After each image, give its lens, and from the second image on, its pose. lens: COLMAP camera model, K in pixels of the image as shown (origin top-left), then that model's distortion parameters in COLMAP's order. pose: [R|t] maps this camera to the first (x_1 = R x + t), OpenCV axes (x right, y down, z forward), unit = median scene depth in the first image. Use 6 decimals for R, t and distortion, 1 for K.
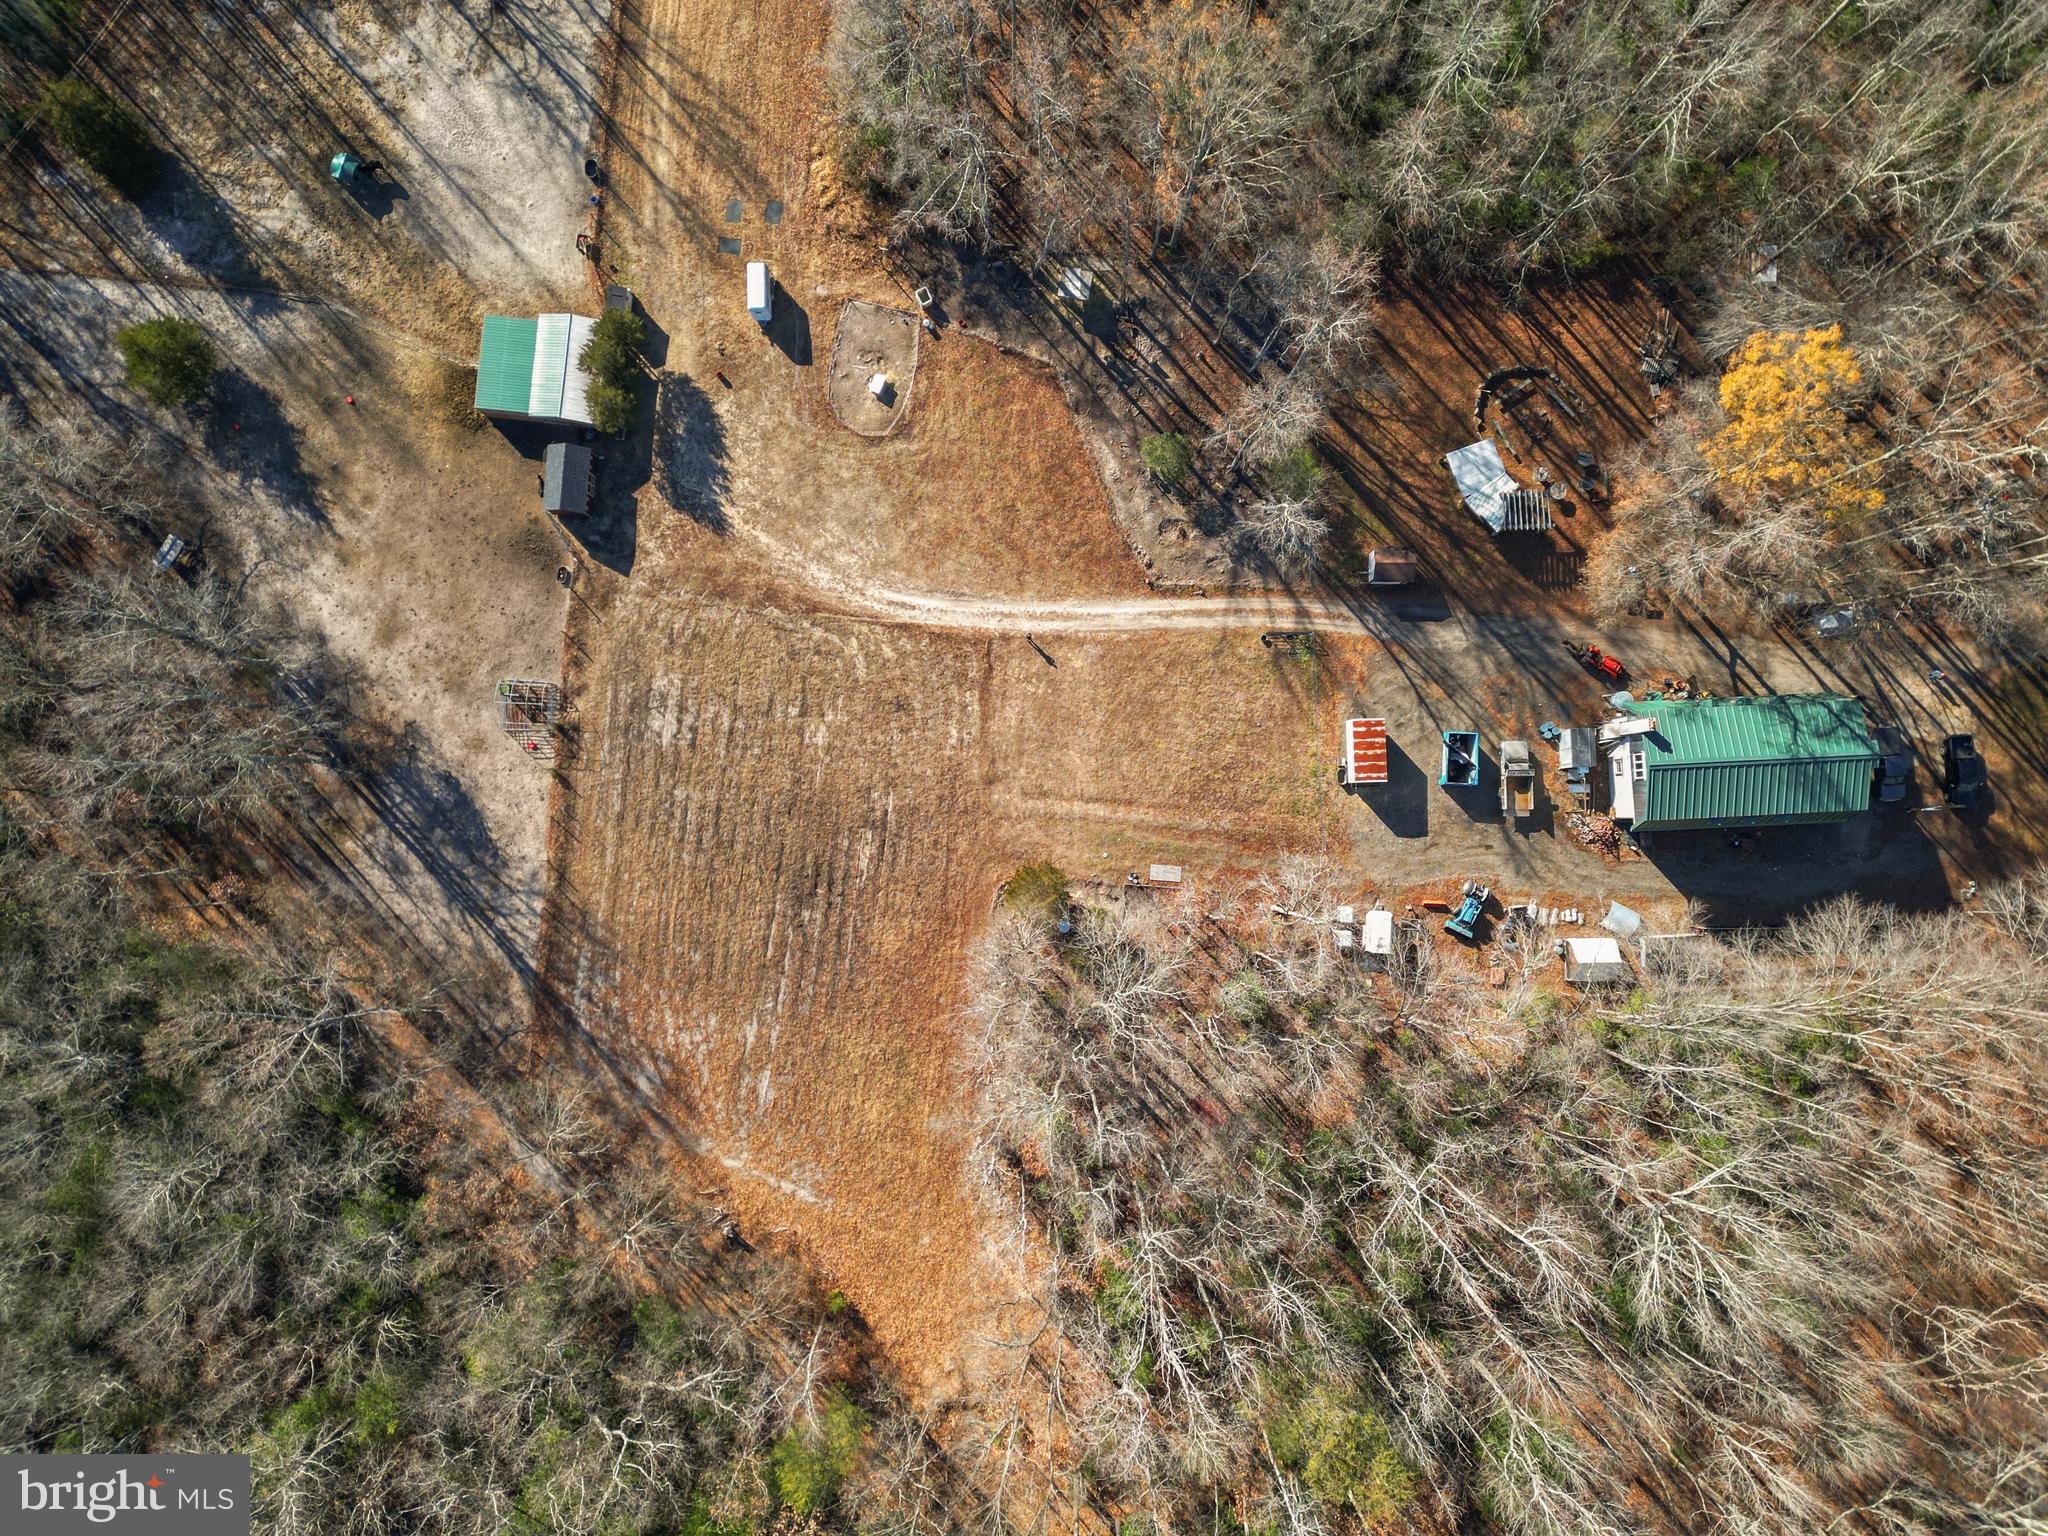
lens RADIAL K [[1415.3, 0, 1024.0], [0, 1415.3, 768.0], [0, 0, 1]] dist [0.085400, -0.065625]
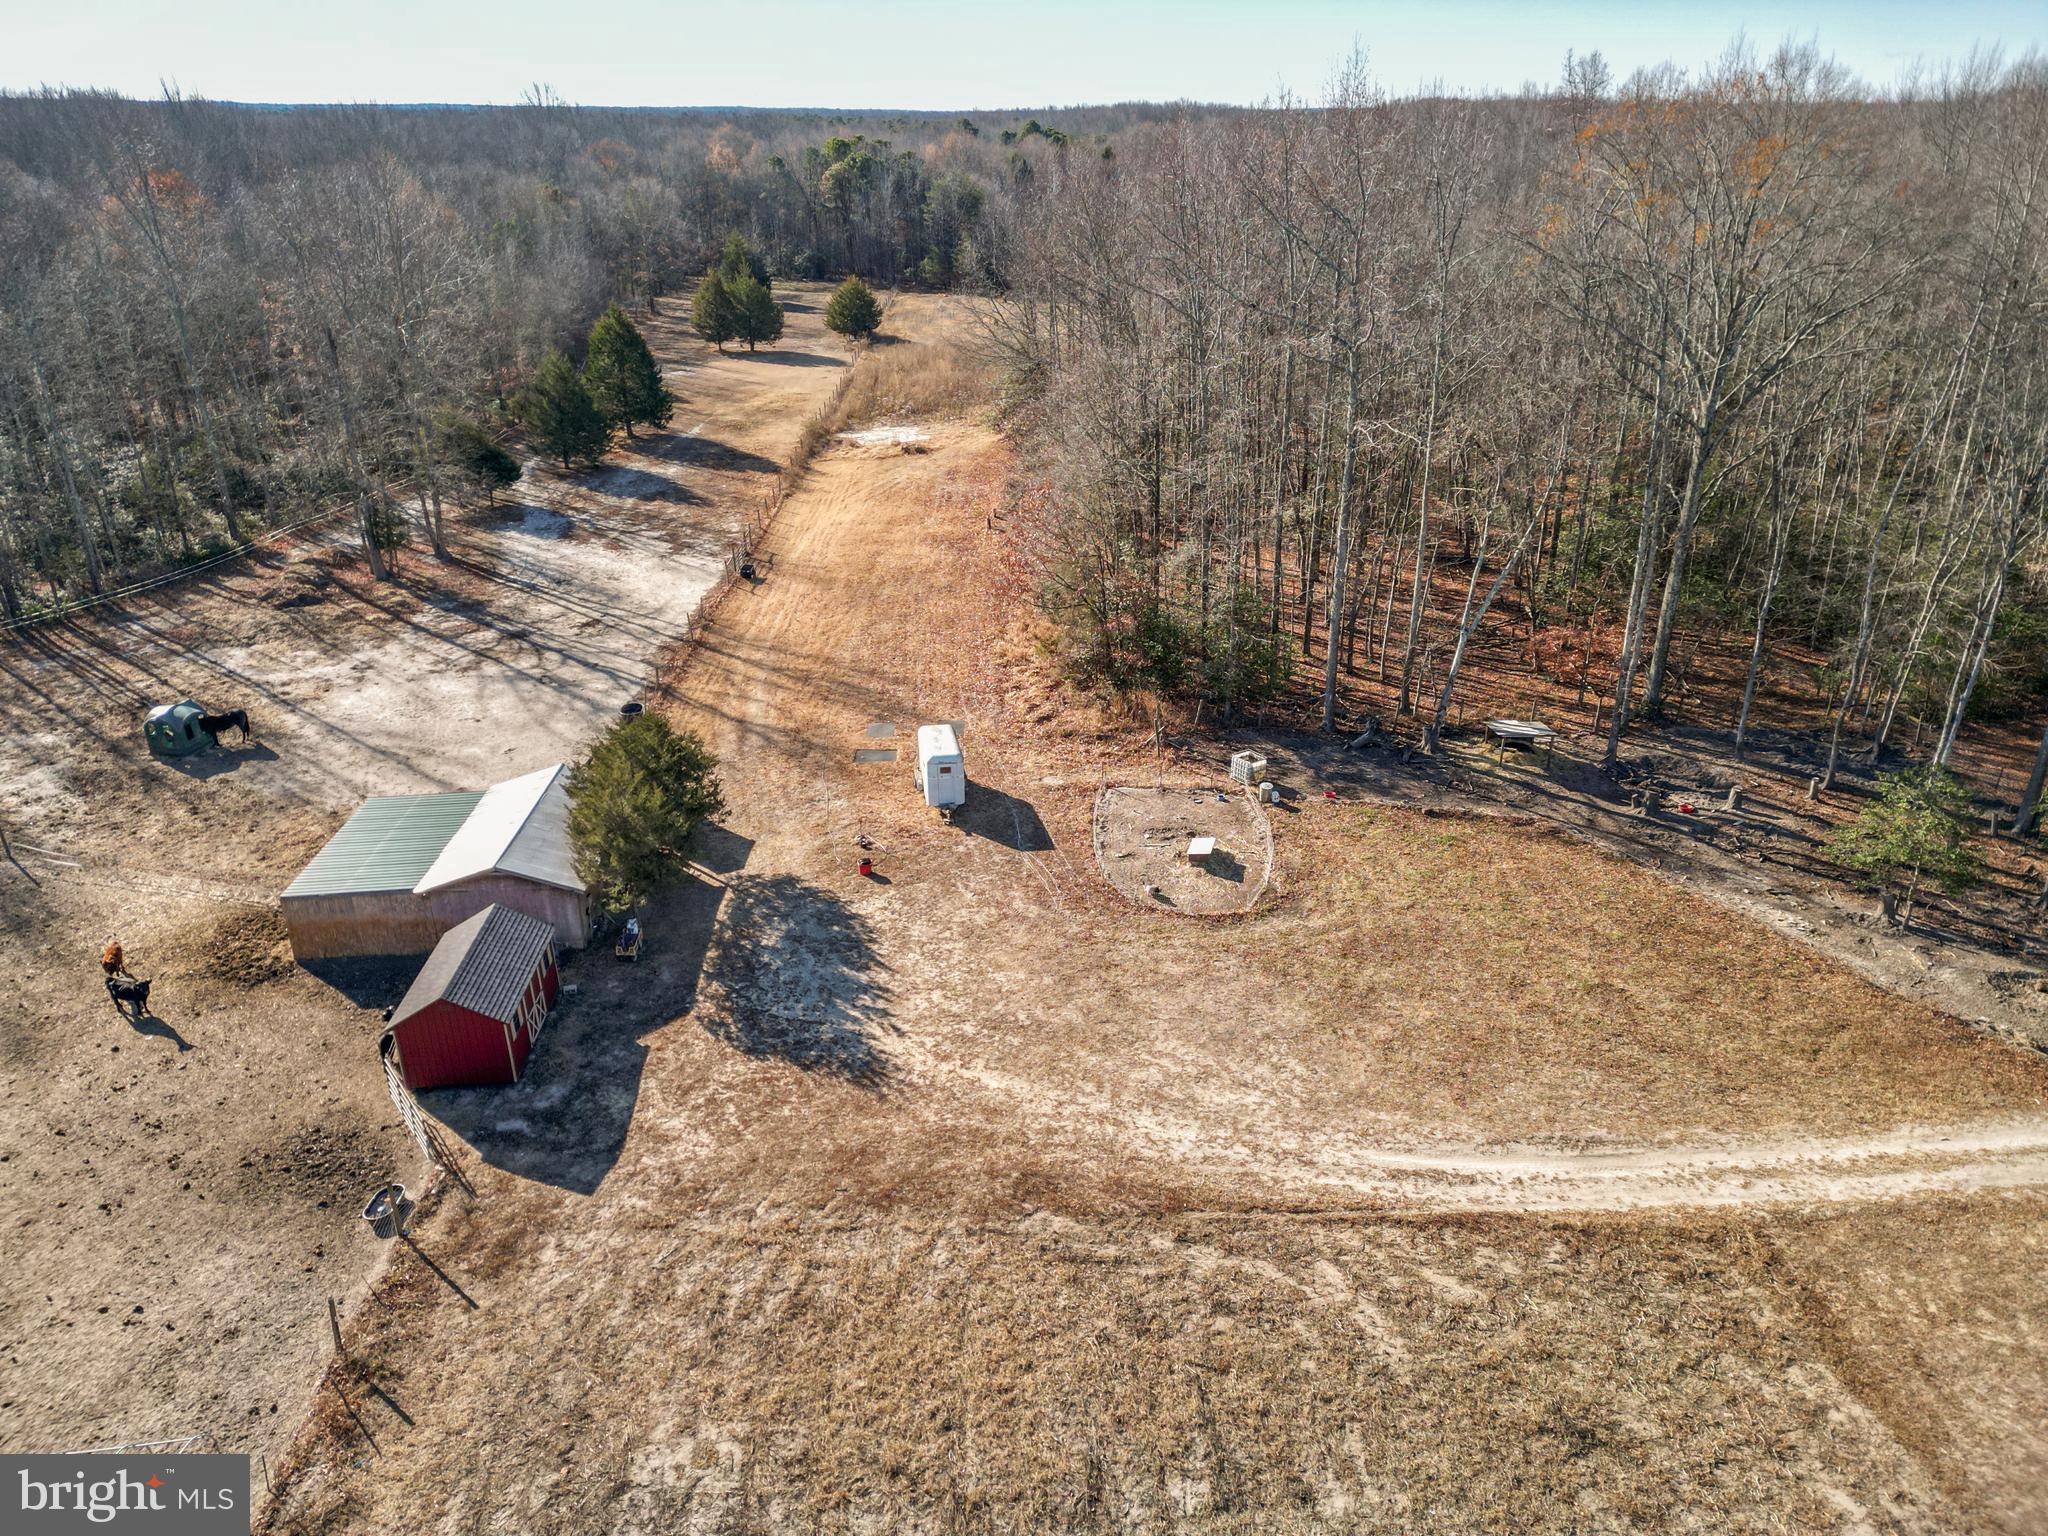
lens RADIAL K [[1415.3, 0, 1024.0], [0, 1415.3, 768.0], [0, 0, 1]] dist [0.085400, -0.065625]
pose [[0.991817, -0.055082, 0.115175, -0.212966], [0.127621, 0.452289, -0.882693, 0.122720], [-0.003472, 0.890169, 0.455618, 0.765185]]
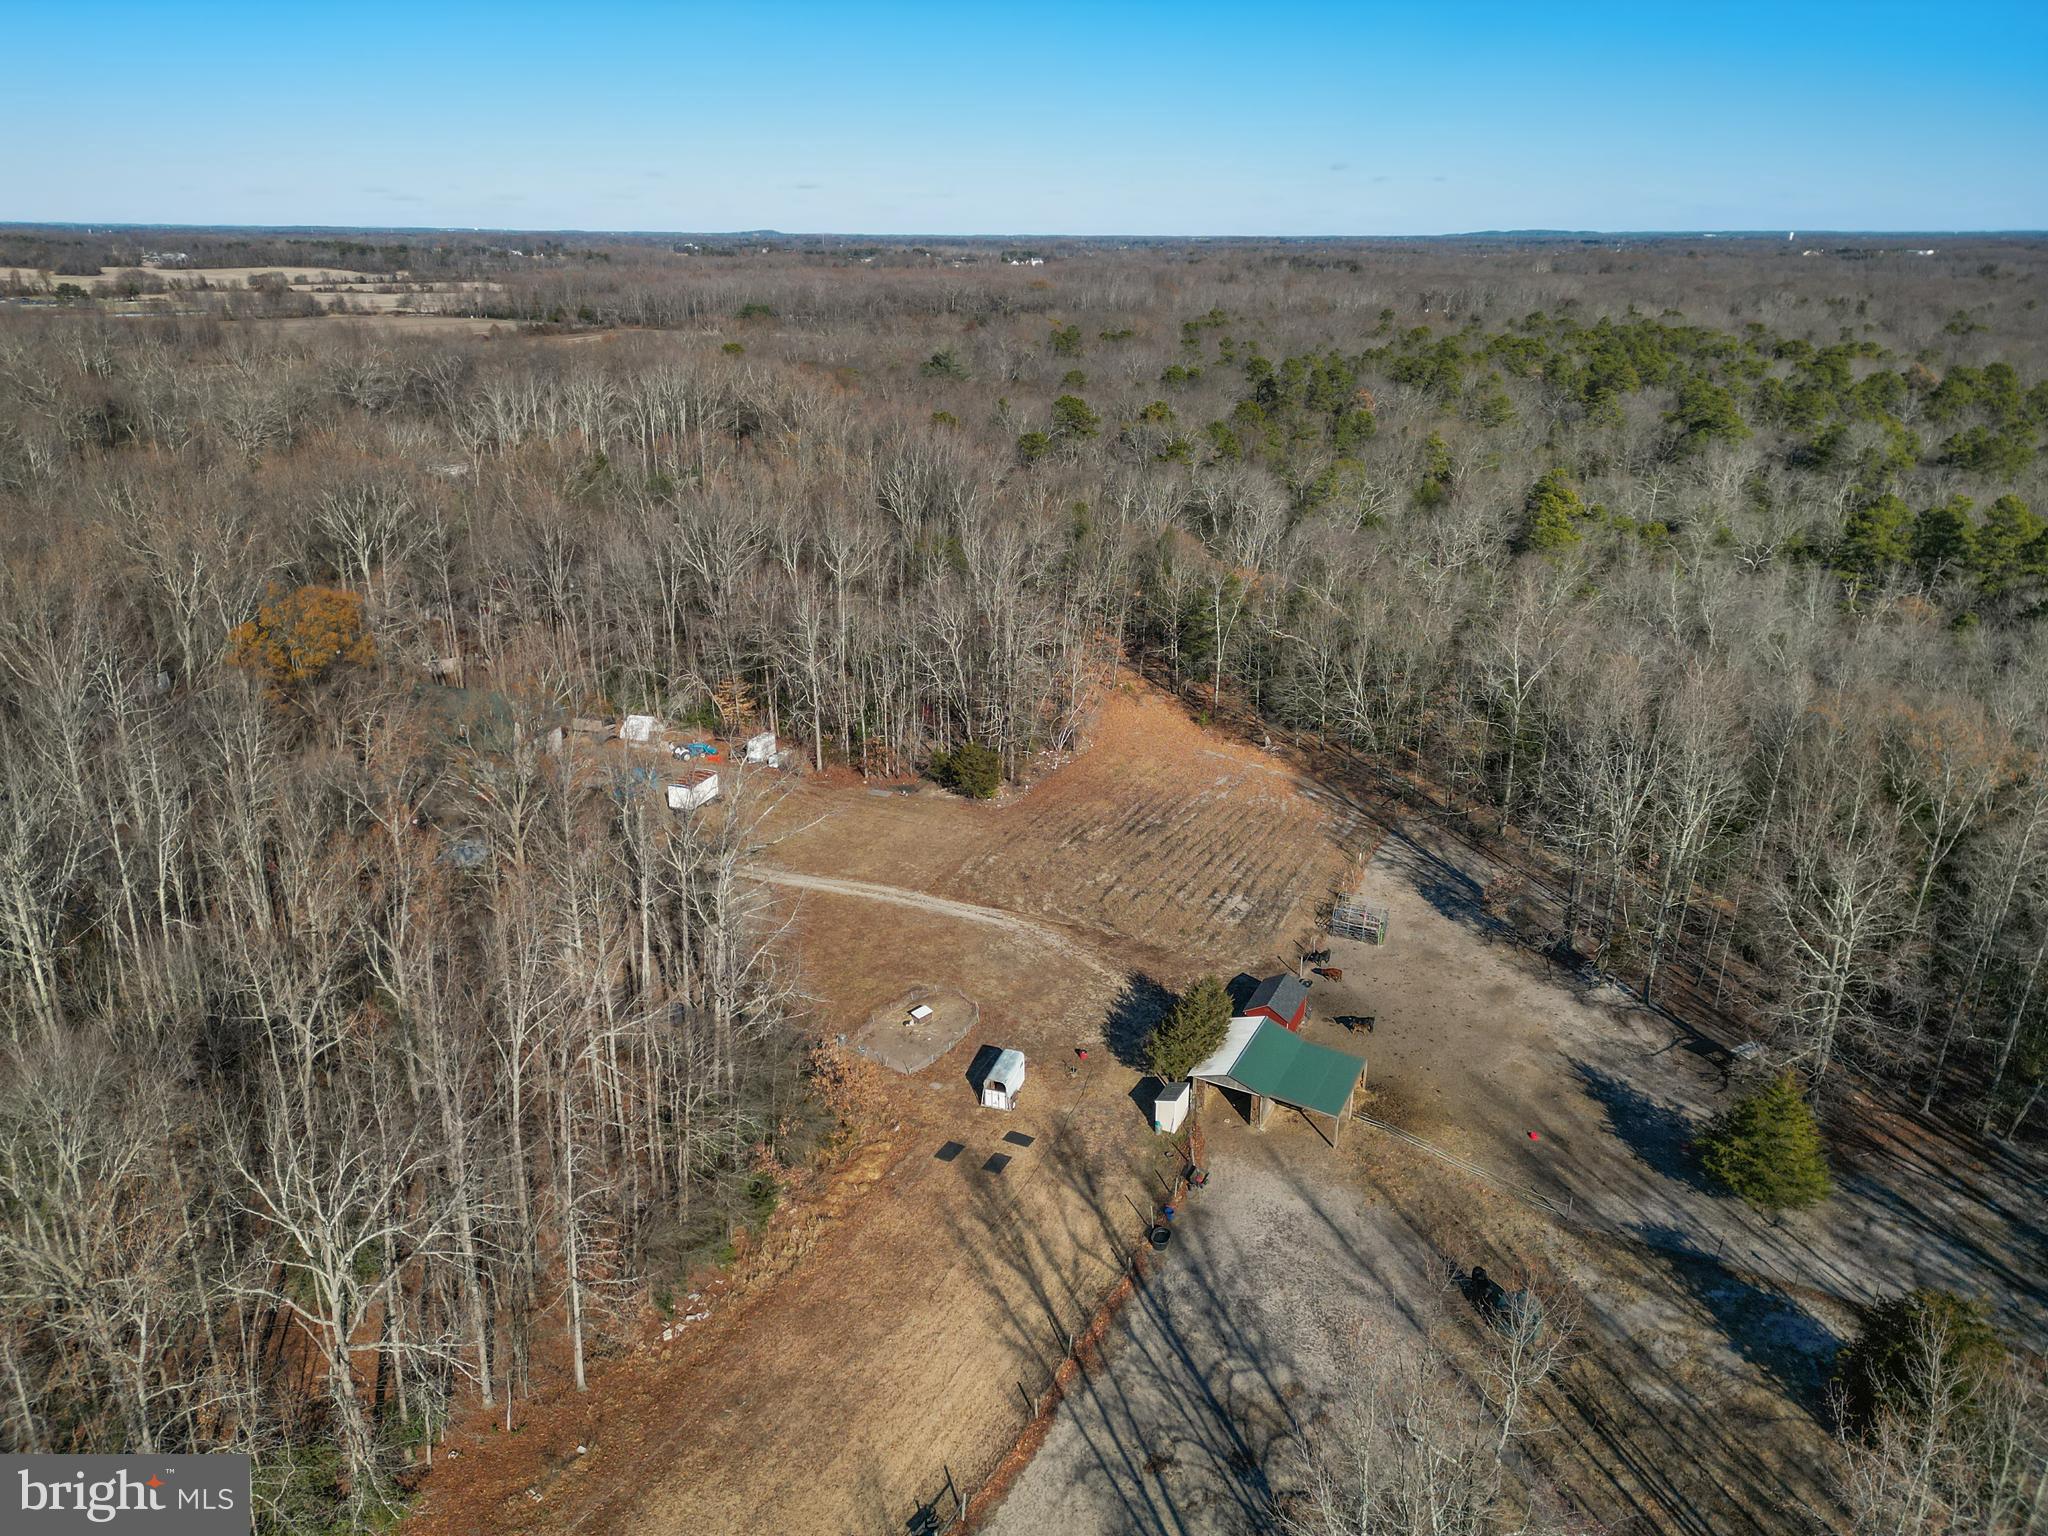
lens RADIAL K [[1415.3, 0, 1024.0], [0, 1415.3, 768.0], [0, 0, 1]] dist [0.085400, -0.065625]
pose [[-0.932922, -0.126444, 0.337146, -0.448050], [0.359678, -0.283165, 0.889072, -1.004680], [-0.016950, 0.950699, 0.309650, 0.571629]]
